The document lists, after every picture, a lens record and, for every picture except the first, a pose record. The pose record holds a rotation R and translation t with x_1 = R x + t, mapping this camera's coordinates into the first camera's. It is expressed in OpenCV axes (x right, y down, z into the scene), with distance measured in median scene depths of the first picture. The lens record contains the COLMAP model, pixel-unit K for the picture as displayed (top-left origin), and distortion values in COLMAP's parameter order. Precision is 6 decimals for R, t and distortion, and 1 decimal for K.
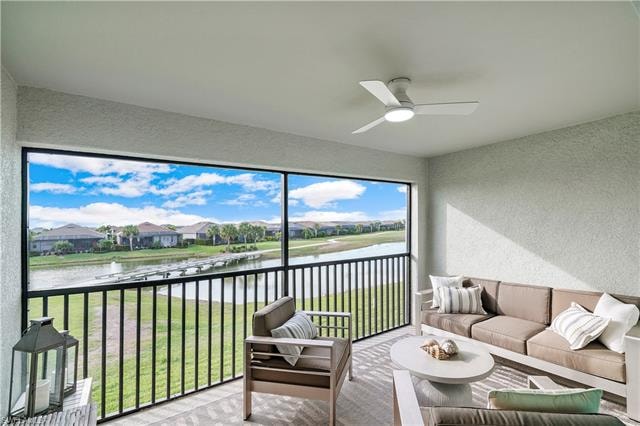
lens RADIAL K [[301.9, 0, 320.2], [0, 301.9, 215.4], [0, 0, 1]] dist [0.001617, 0.001450]
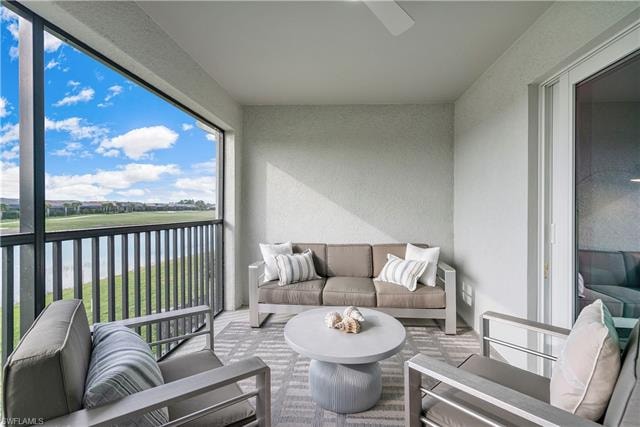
lens RADIAL K [[301.9, 0, 320.2], [0, 301.9, 215.9], [0, 0, 1]] dist [0.001617, 0.001450]
pose [[0.627283, 0.016316, 0.778621, -0.185877], [-0.050581, 0.998523, 0.019825, 0.108463], [-0.777147, -0.051820, 0.627182, 0.401920]]
